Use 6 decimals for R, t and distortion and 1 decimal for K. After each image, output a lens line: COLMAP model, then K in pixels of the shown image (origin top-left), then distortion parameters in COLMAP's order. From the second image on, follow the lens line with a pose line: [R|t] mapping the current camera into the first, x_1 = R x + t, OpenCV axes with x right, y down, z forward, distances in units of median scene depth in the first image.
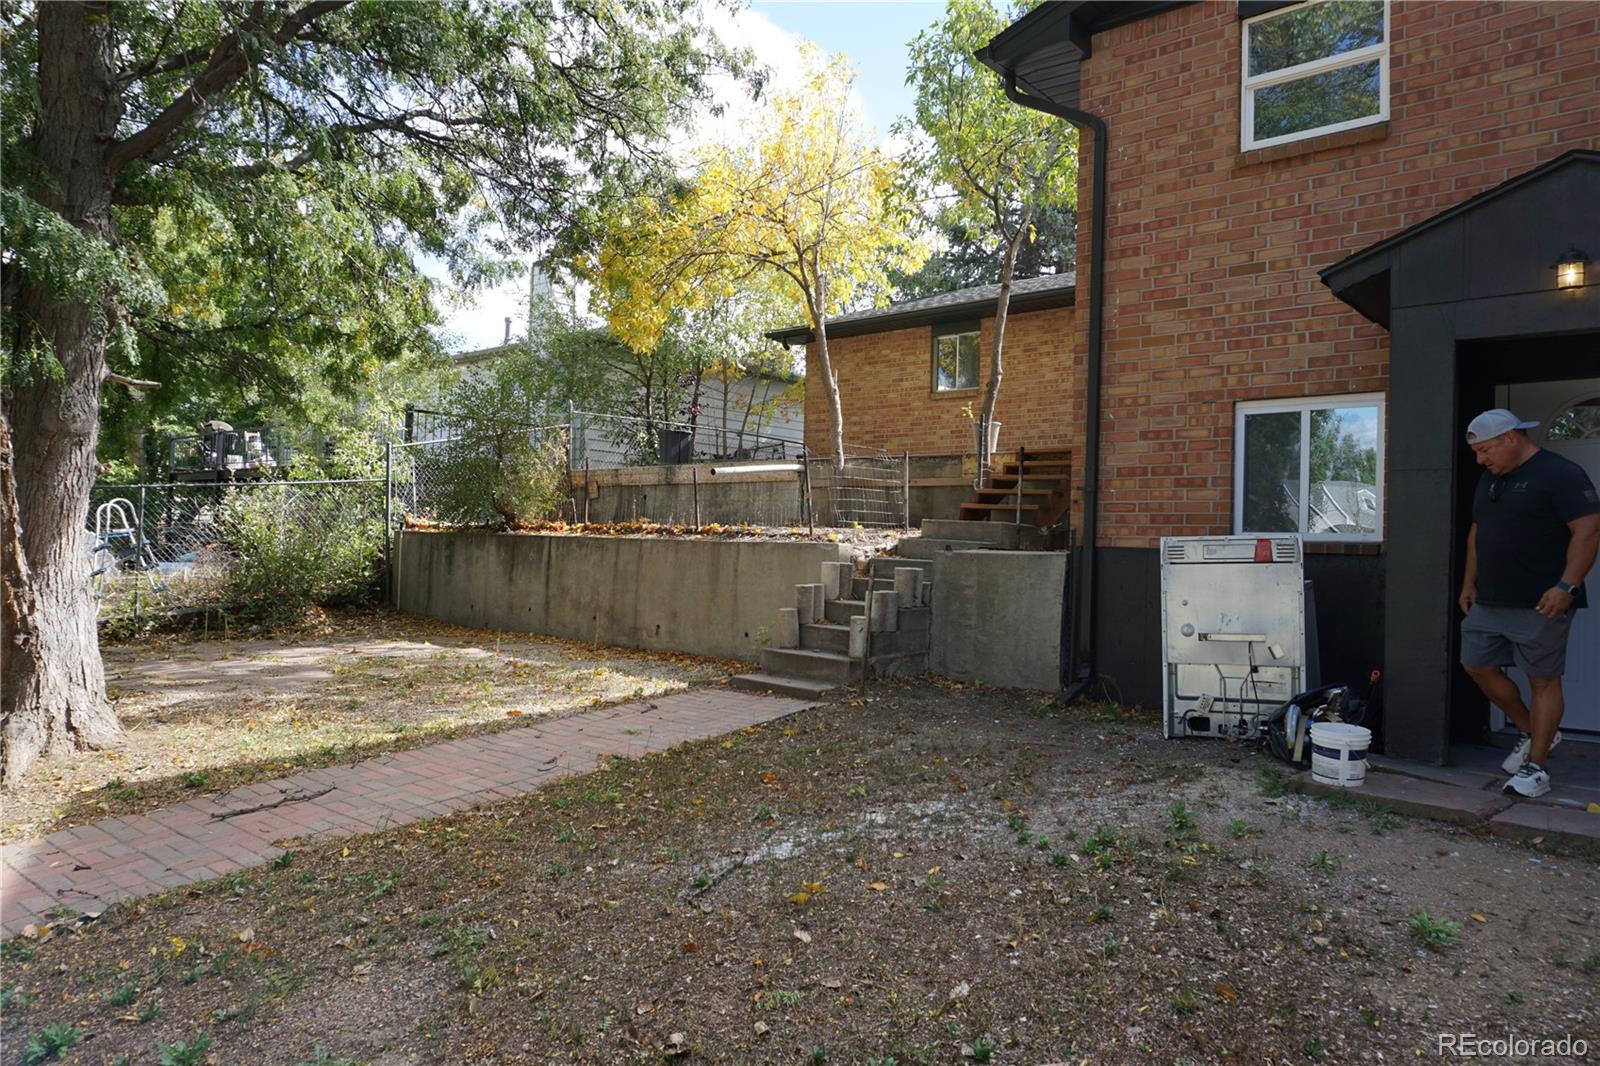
lens RADIAL K [[1063.2, 0, 800.0], [0, 1063.2, 533.0], [0, 0, 1]] dist [-0.057794, 0.037807]
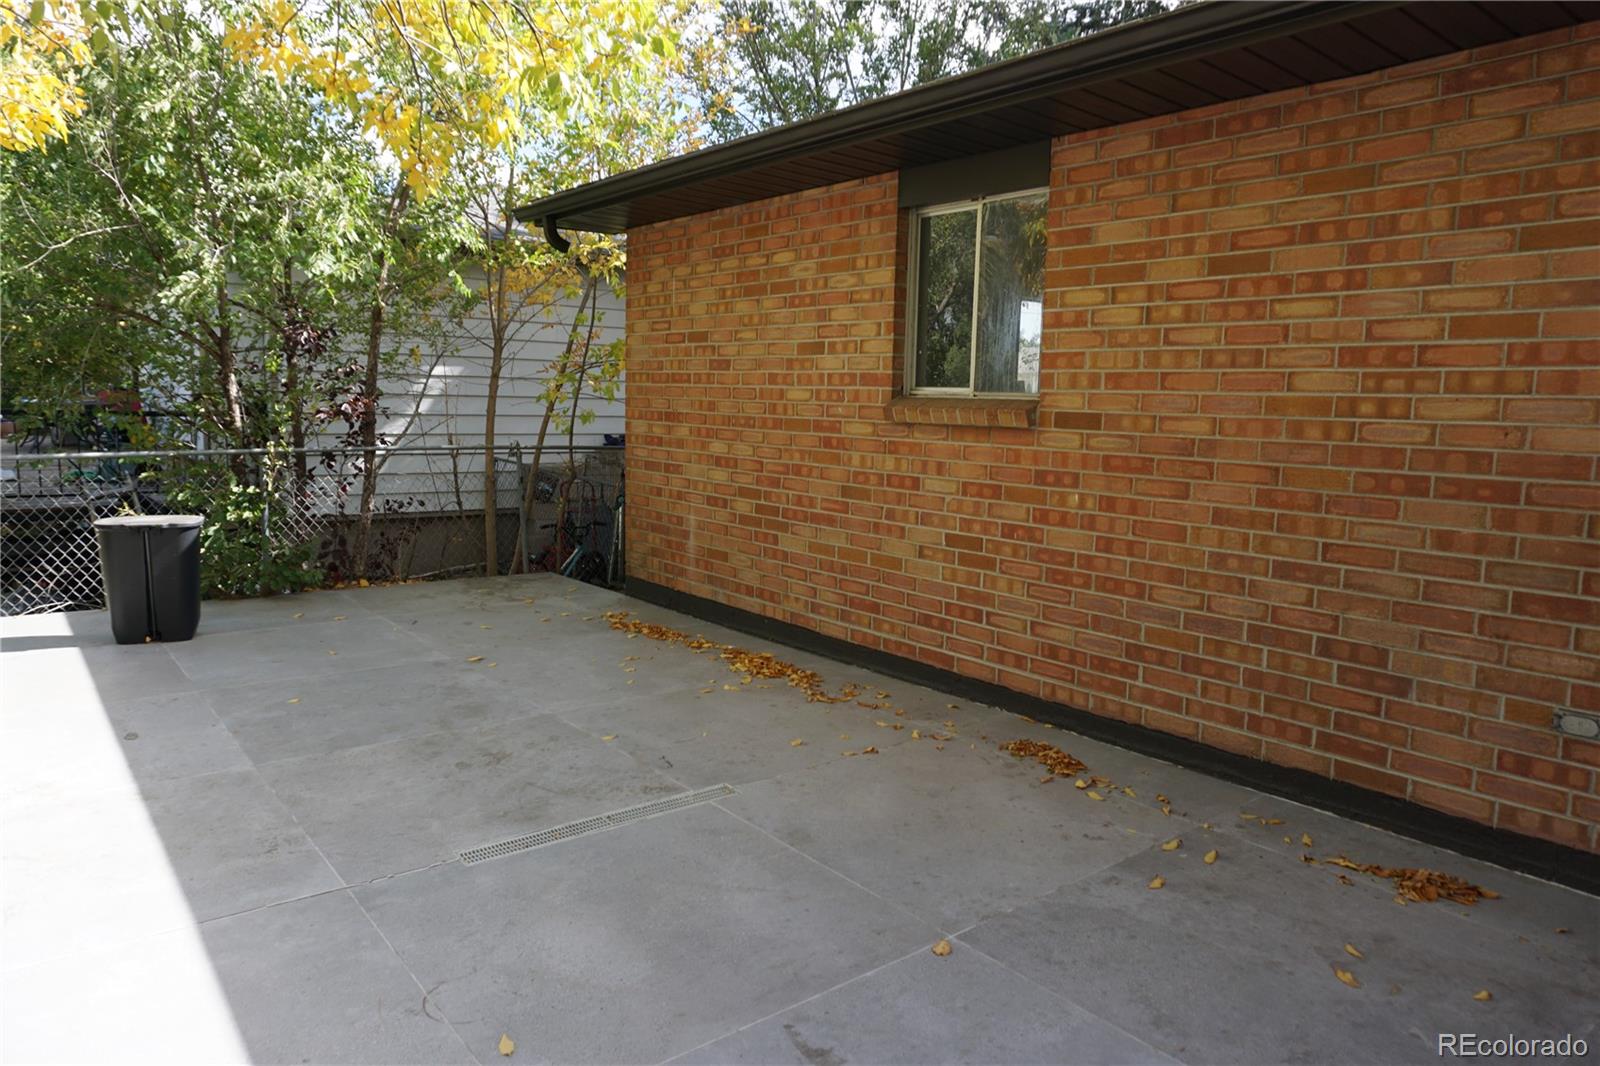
lens RADIAL K [[1063.2, 0, 800.0], [0, 1063.2, 533.0], [0, 0, 1]] dist [-0.057794, 0.037807]
pose [[0.983301, 0.013079, -0.181514, 0.422913], [0.013040, 0.989786, 0.141963, -0.380039], [0.181517, -0.141959, 0.973088, 1.909650]]
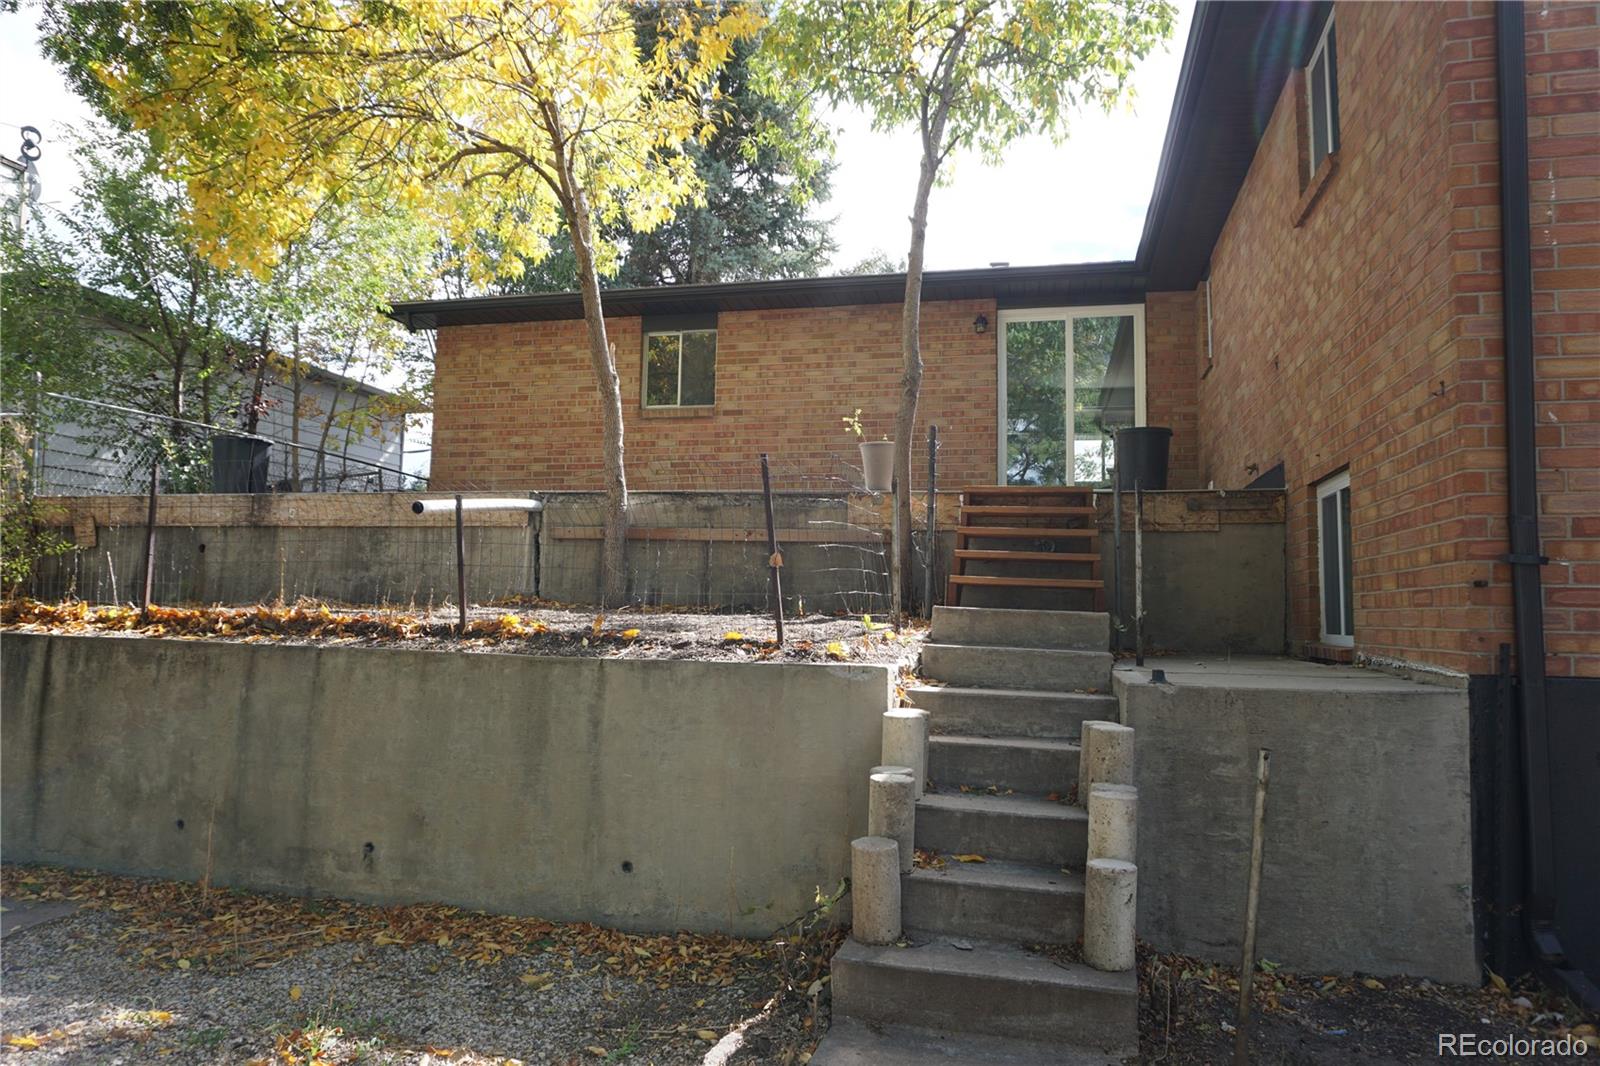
lens RADIAL K [[1063.2, 0, 800.0], [0, 1063.2, 533.0], [0, 0, 1]] dist [-0.057794, 0.037807]
pose [[0.883906, 0.025035, 0.466994, -0.312292], [-0.001637, 0.998726, -0.050444, -0.035647], [-0.467662, 0.043823, 0.882820, 0.894616]]
